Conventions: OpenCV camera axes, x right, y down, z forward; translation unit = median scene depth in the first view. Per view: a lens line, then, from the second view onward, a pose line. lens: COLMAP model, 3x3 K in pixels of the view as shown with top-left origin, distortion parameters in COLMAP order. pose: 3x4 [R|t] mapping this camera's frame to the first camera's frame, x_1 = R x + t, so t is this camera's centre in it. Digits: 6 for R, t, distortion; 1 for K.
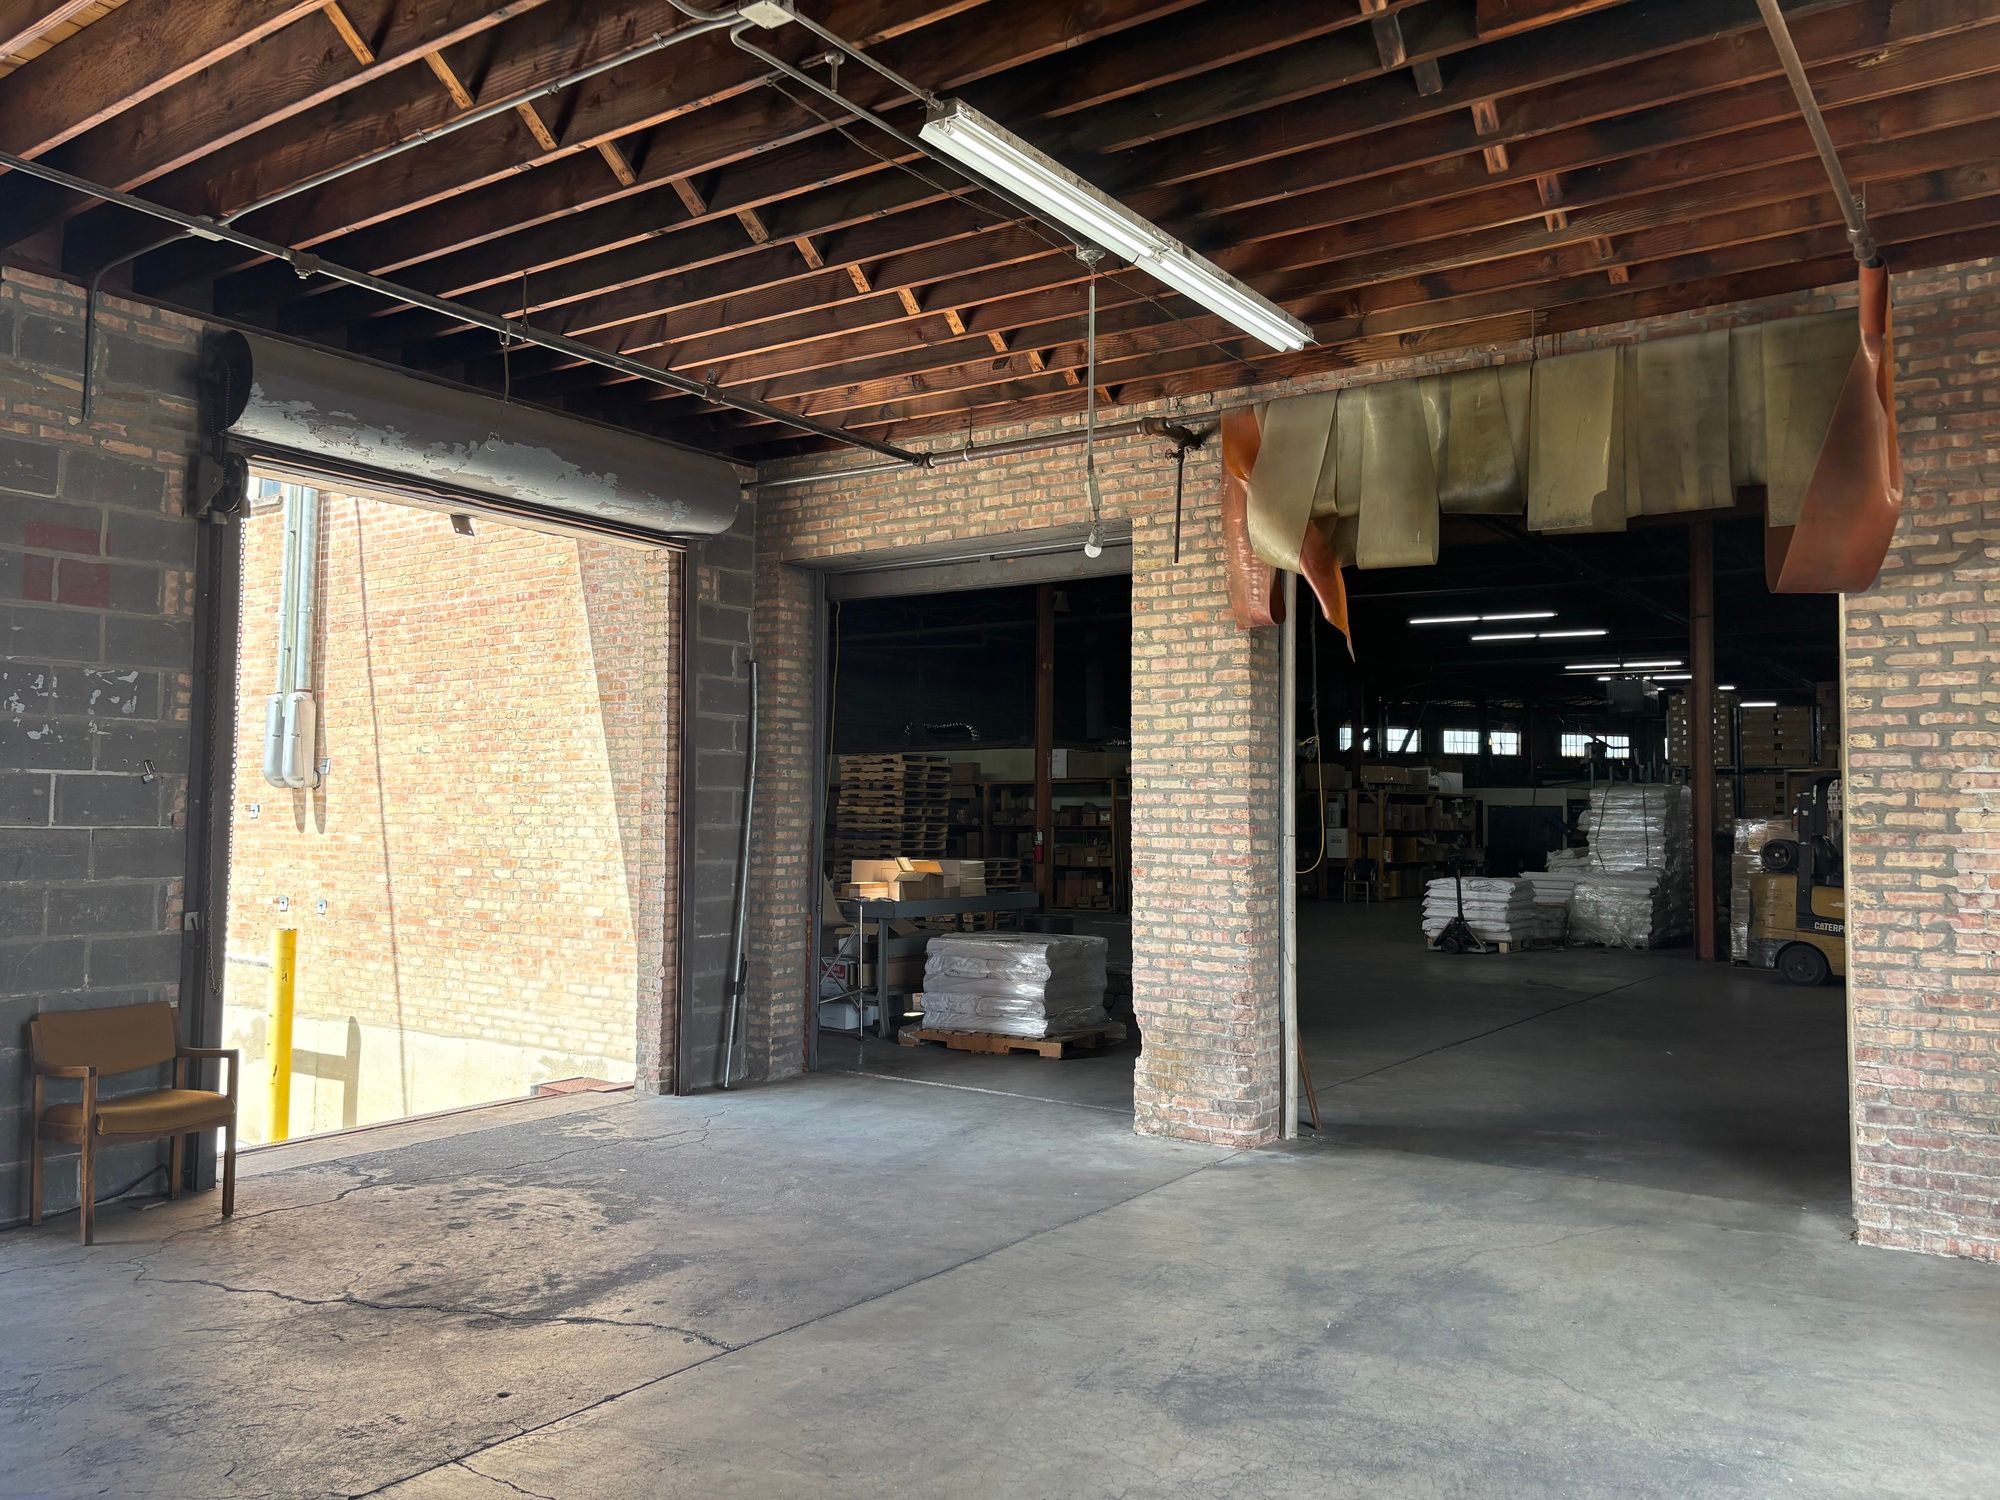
lens RADIAL K [[1501.5, 0, 1022.2], [0, 1501.5, 745.8], [0, 0, 1]] dist [0.051479, -0.066613]
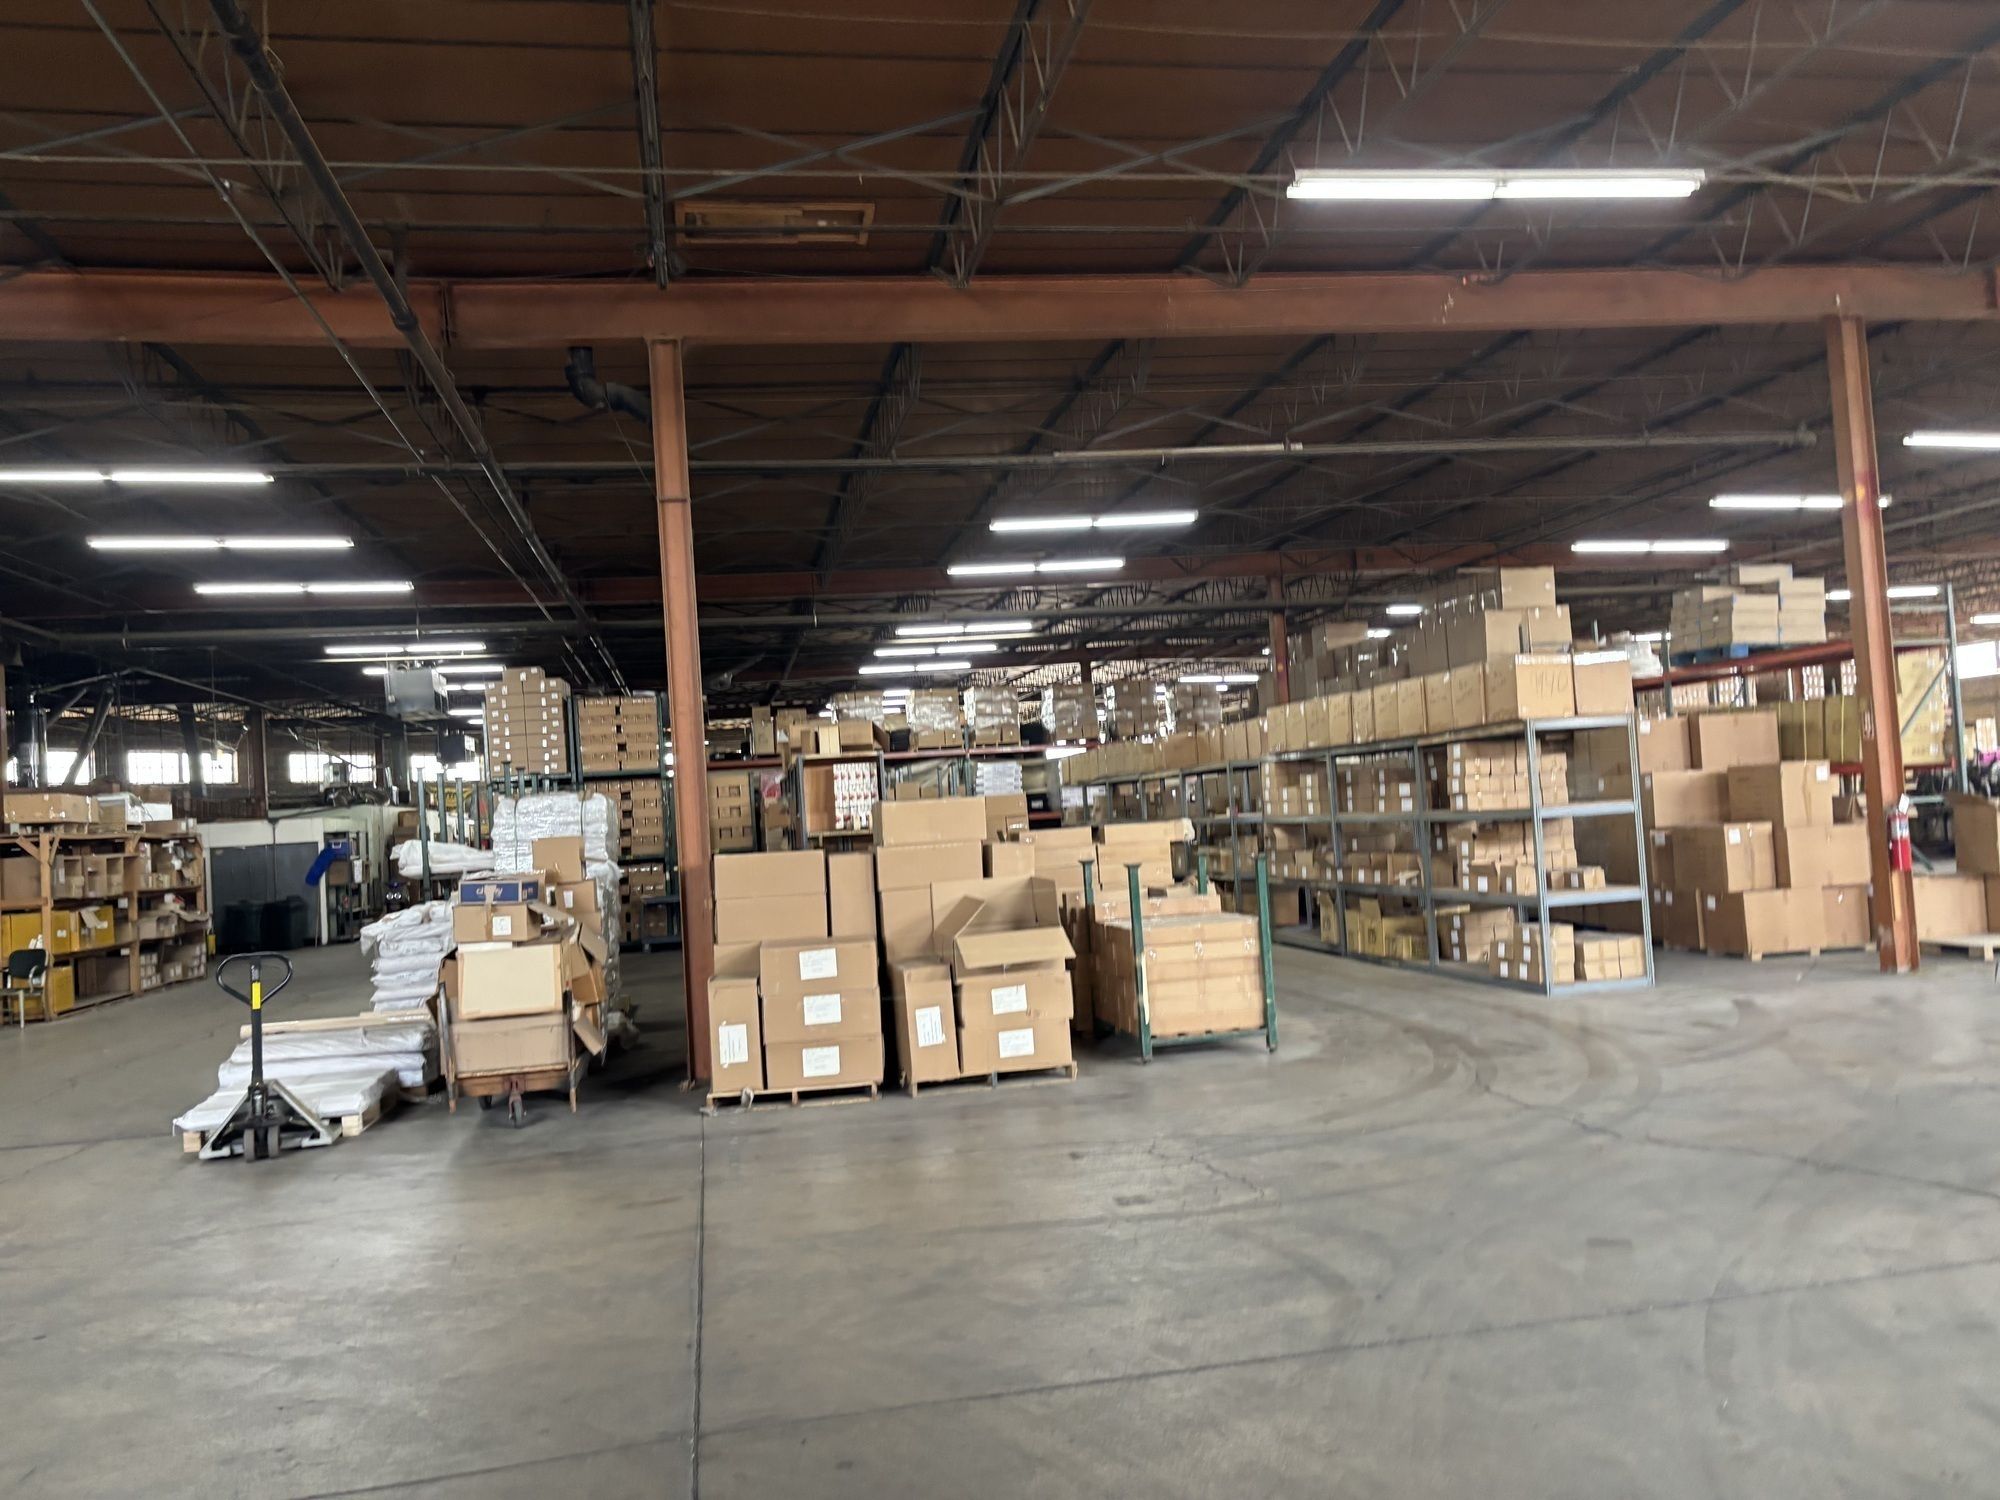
lens RADIAL K [[1503.3, 0, 989.3], [0, 1503.3, 753.8], [0, 0, 1]] dist [0.064814, -0.067189]
pose [[0.698992, -0.028158, 0.714575, 0.062605], [0.039593, 0.999216, 0.000645, 0.010879], [-0.714033, 0.027841, 0.699558, 0.279995]]
